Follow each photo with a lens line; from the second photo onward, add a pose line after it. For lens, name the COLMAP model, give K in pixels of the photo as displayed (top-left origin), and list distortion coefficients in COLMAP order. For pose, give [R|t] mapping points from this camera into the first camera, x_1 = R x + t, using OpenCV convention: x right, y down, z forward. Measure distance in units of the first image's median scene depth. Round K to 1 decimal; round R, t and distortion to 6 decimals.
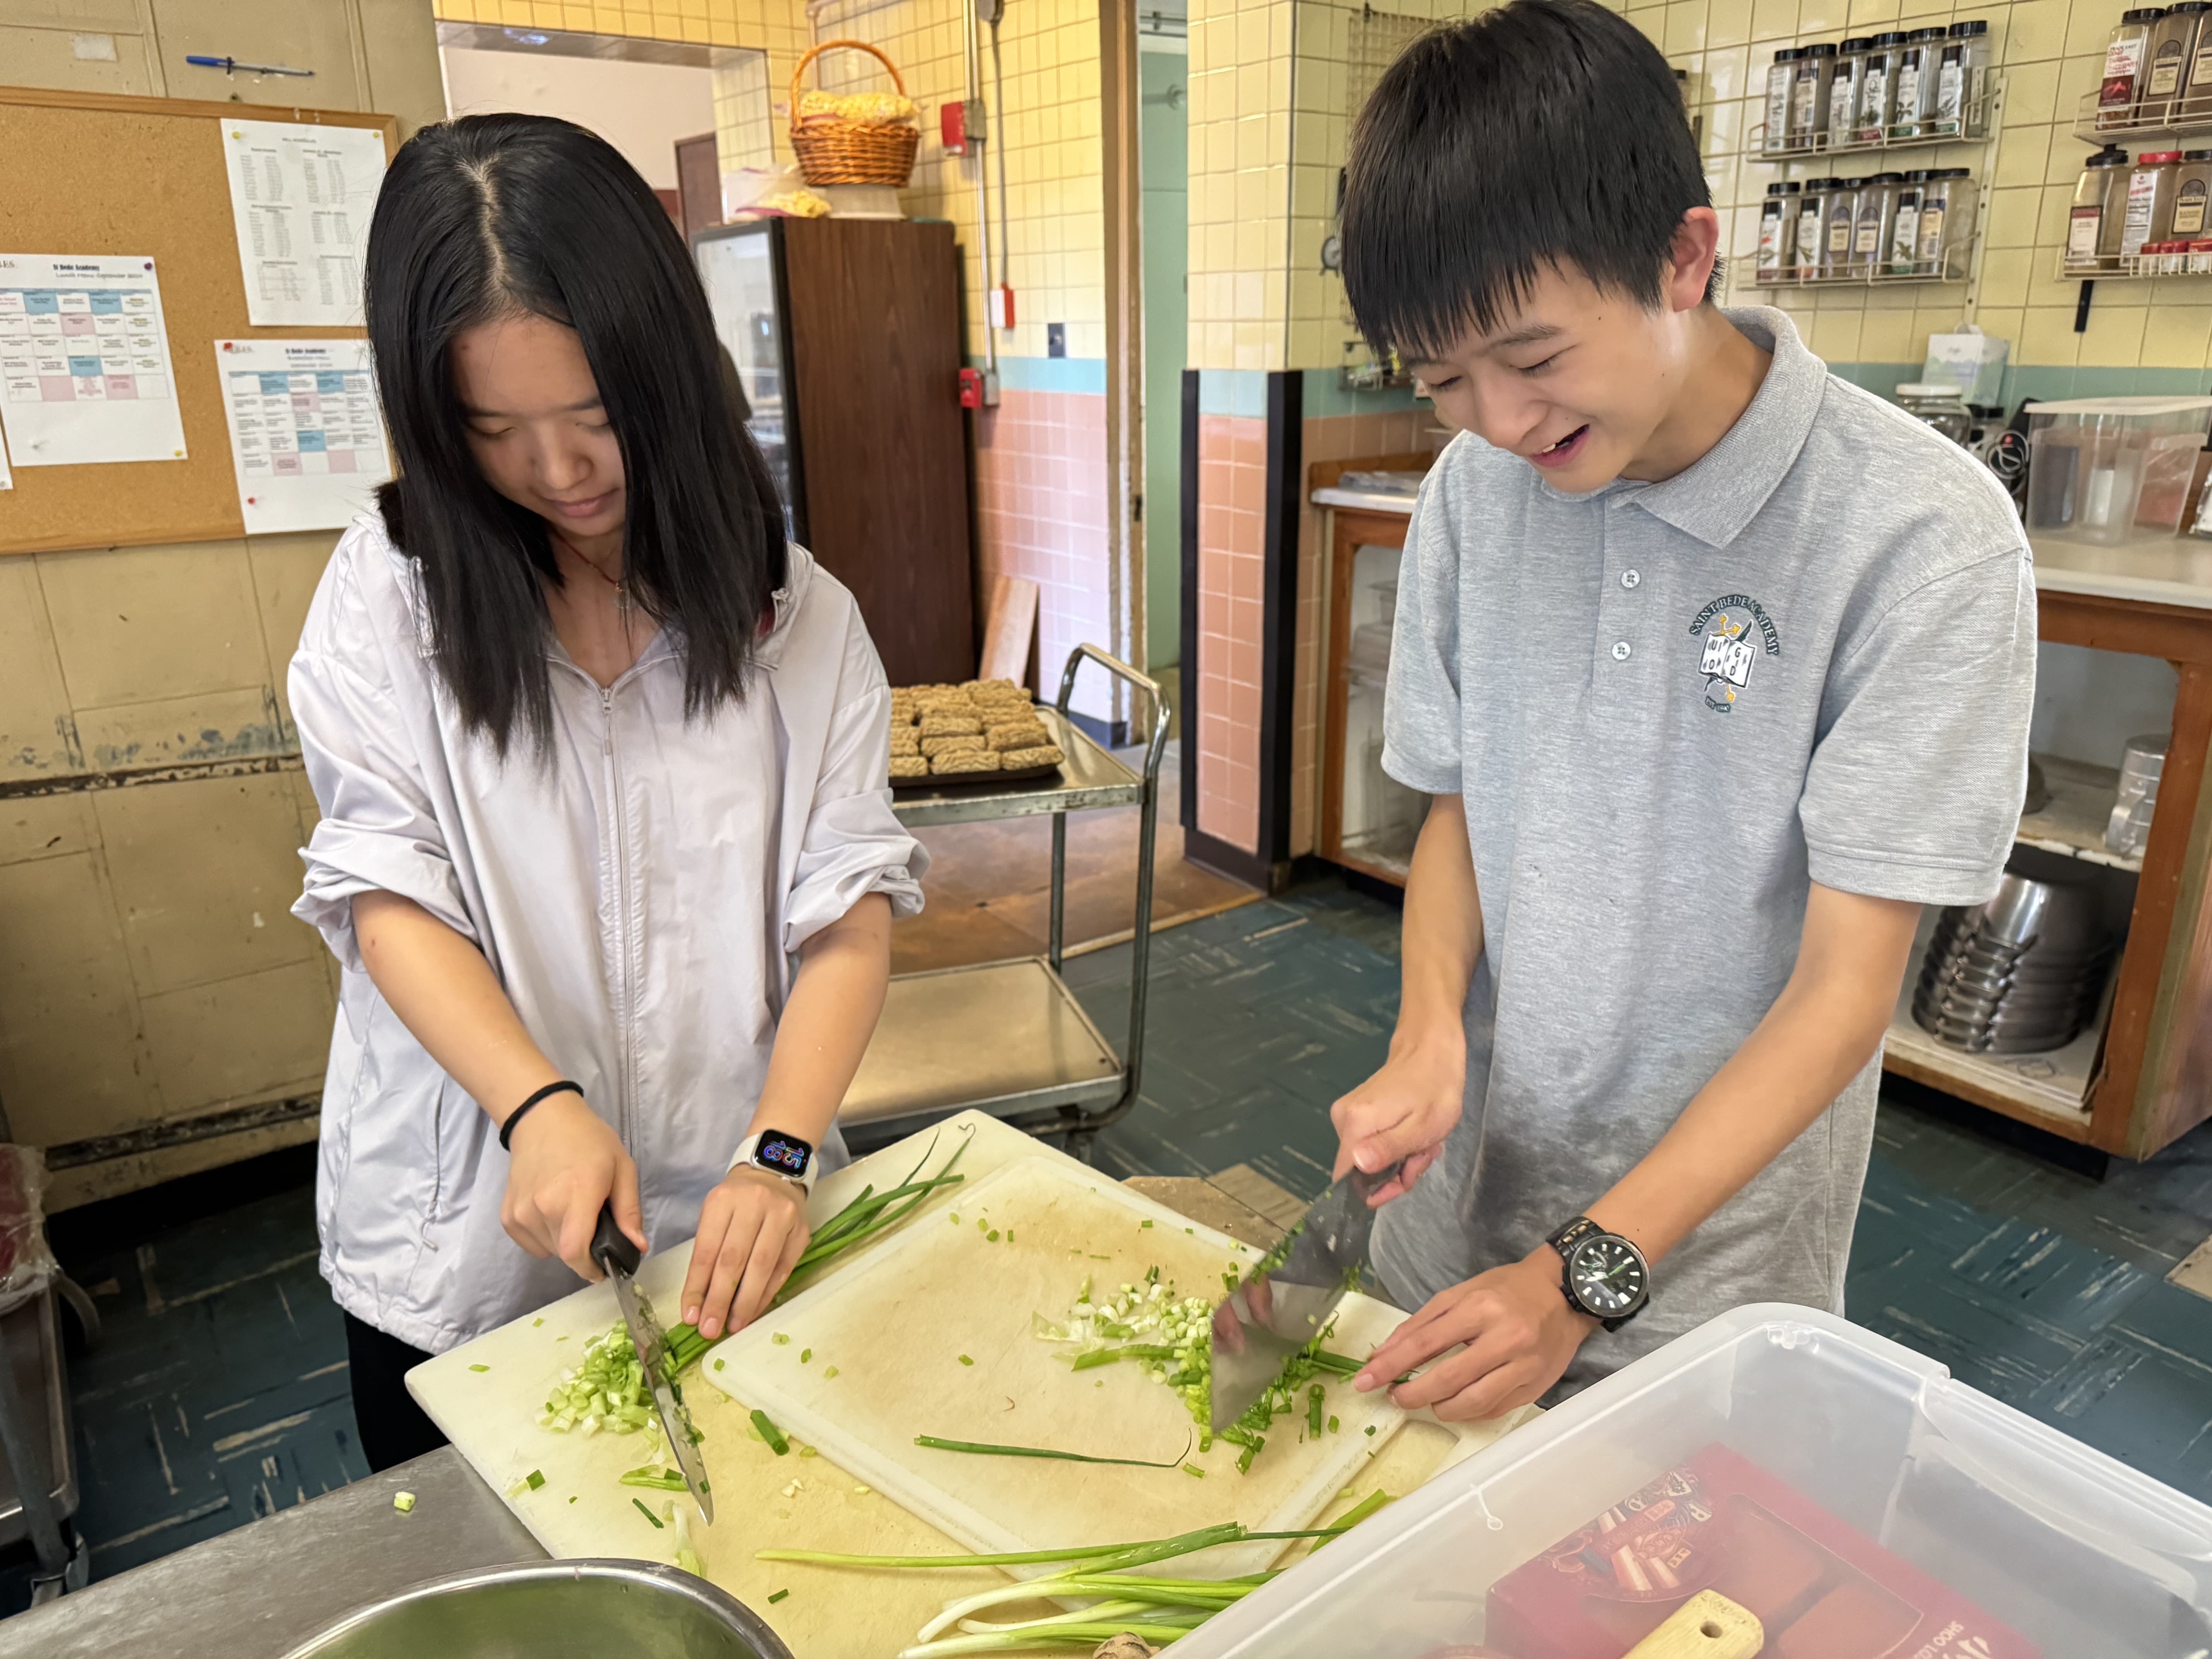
lens RADIAL K [[1559.0, 0, 1106.0], [0, 1559.0, 829.5], [0, 0, 1]] dist [0.120451, -0.176266]
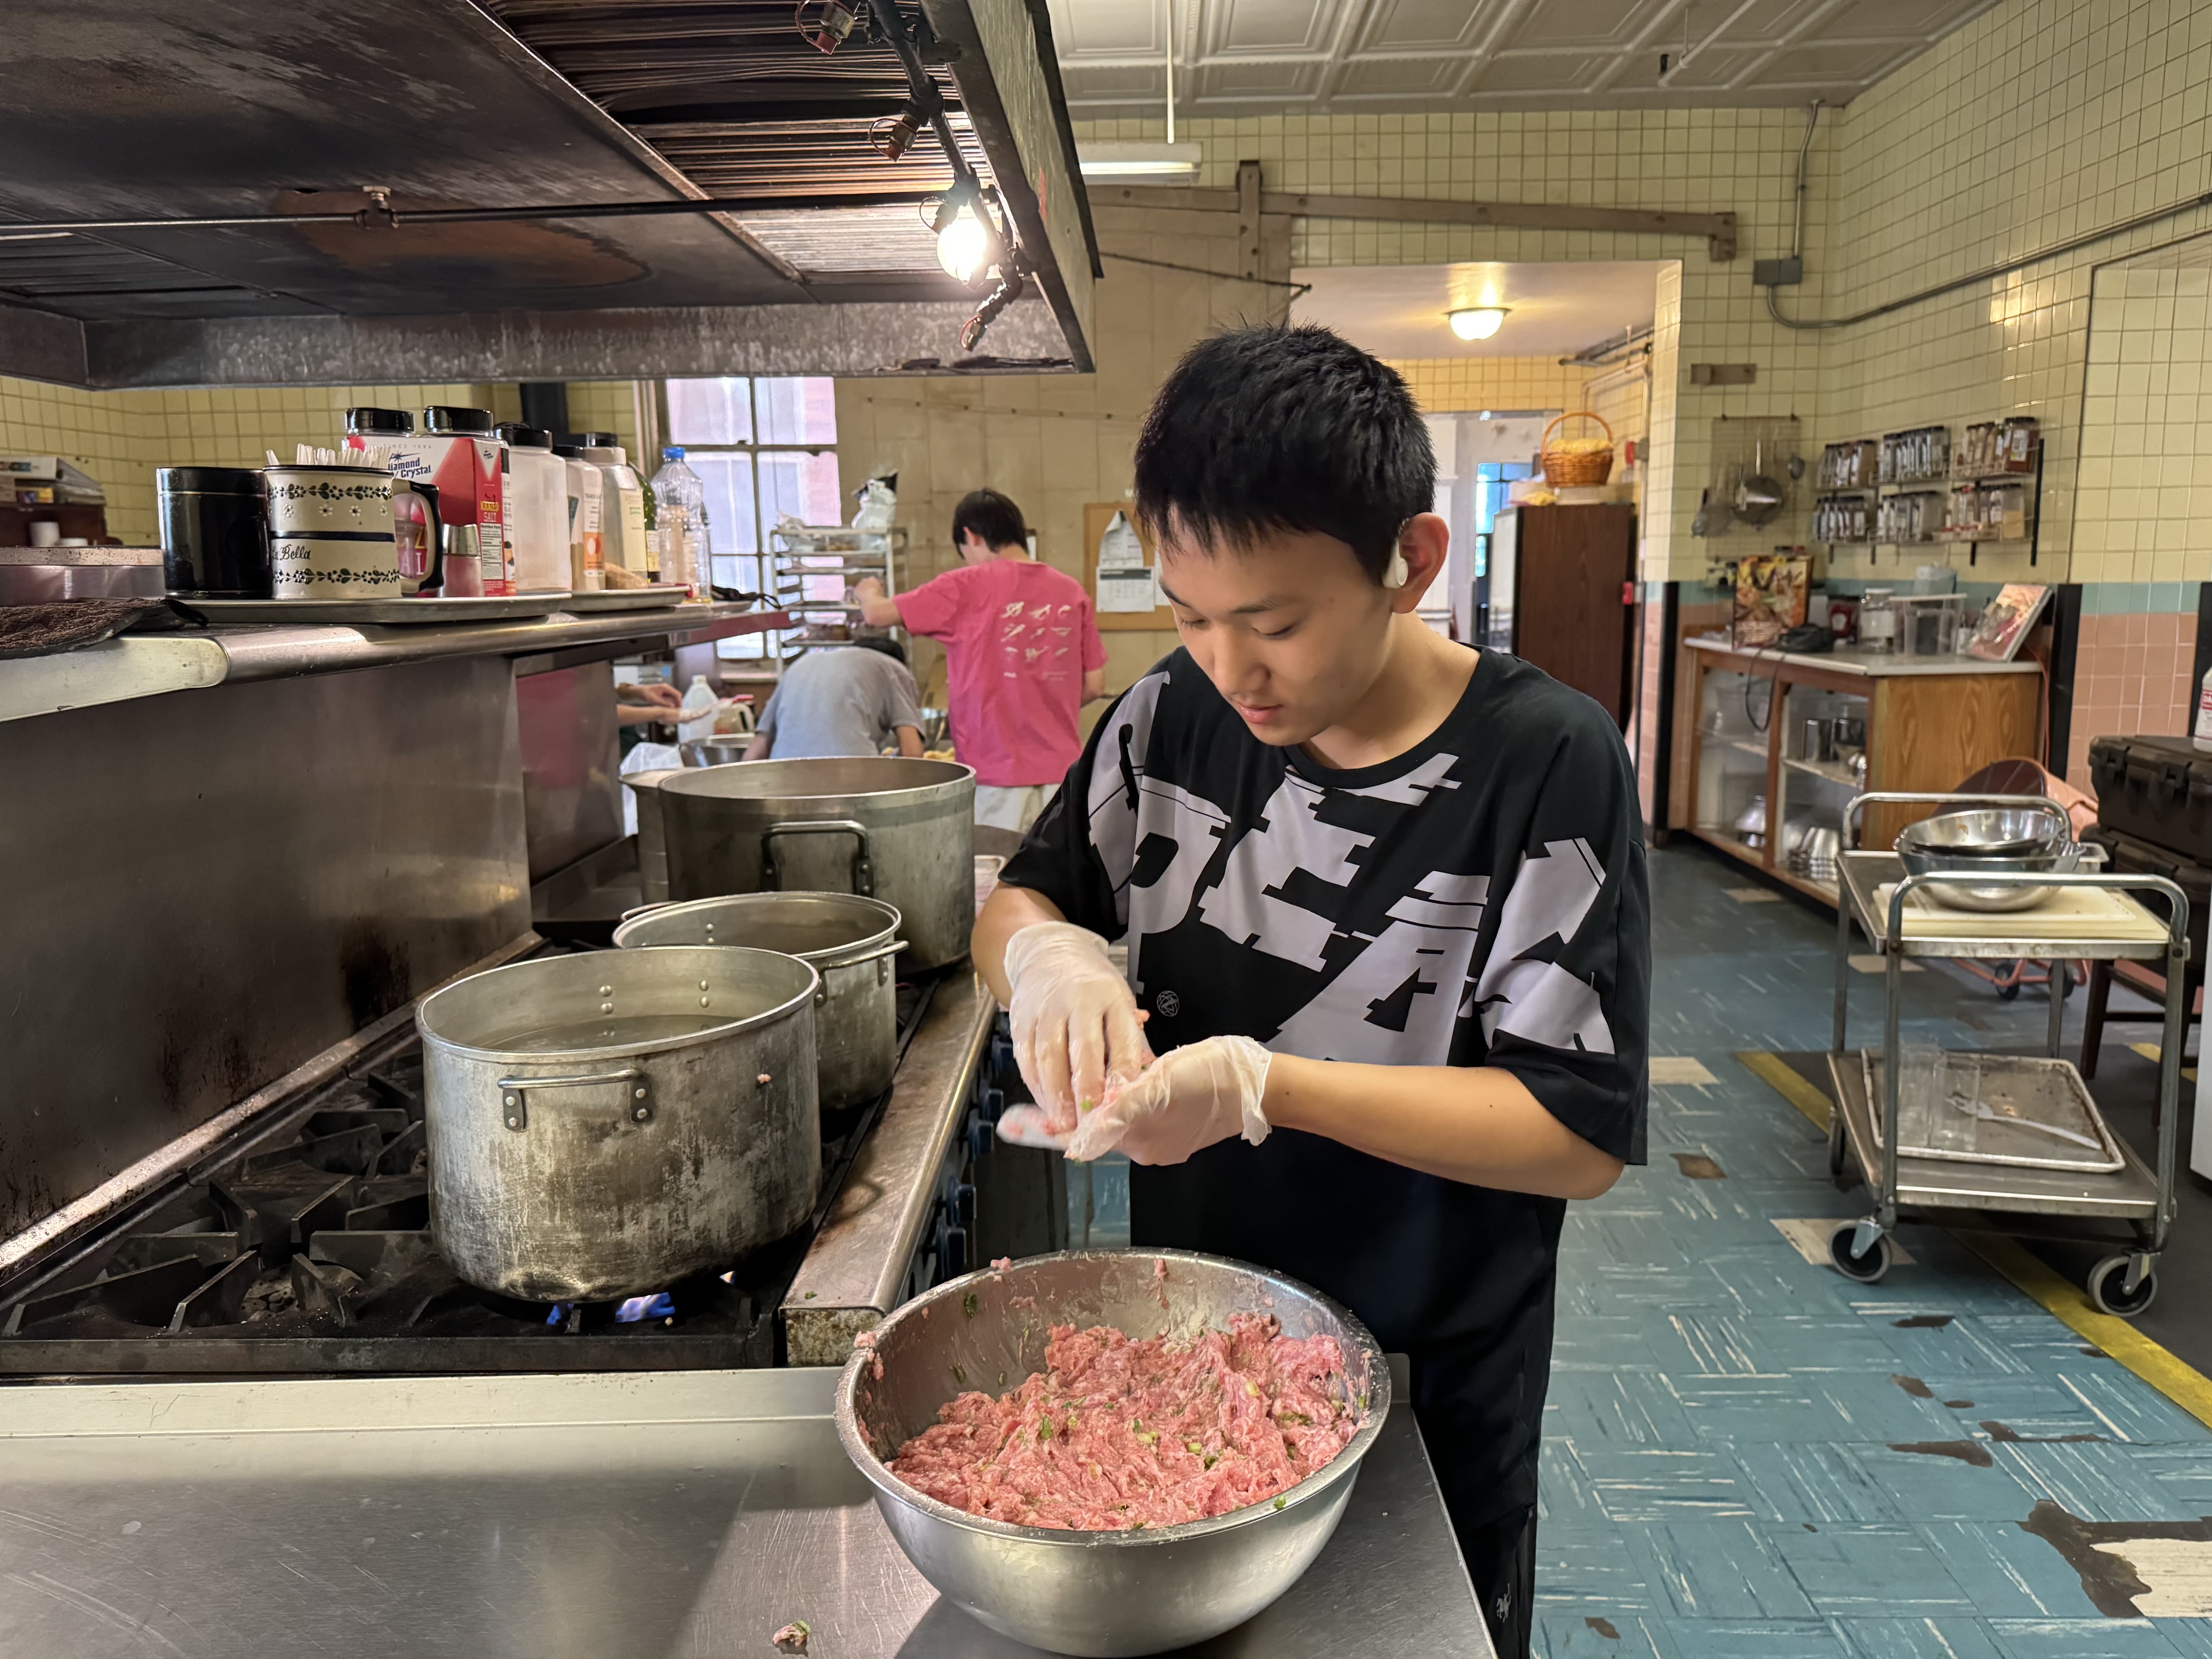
lens RADIAL K [[1559.0, 0, 1106.0], [0, 1559.0, 829.5], [0, 0, 1]] dist [0.120451, -0.176266]
pose [[0.797215, 0.105462, -0.594412, 0.773409], [-0.186209, 0.979571, -0.075942, 0.316699], [0.574260, 0.171227, 0.800567, -1.011031]]
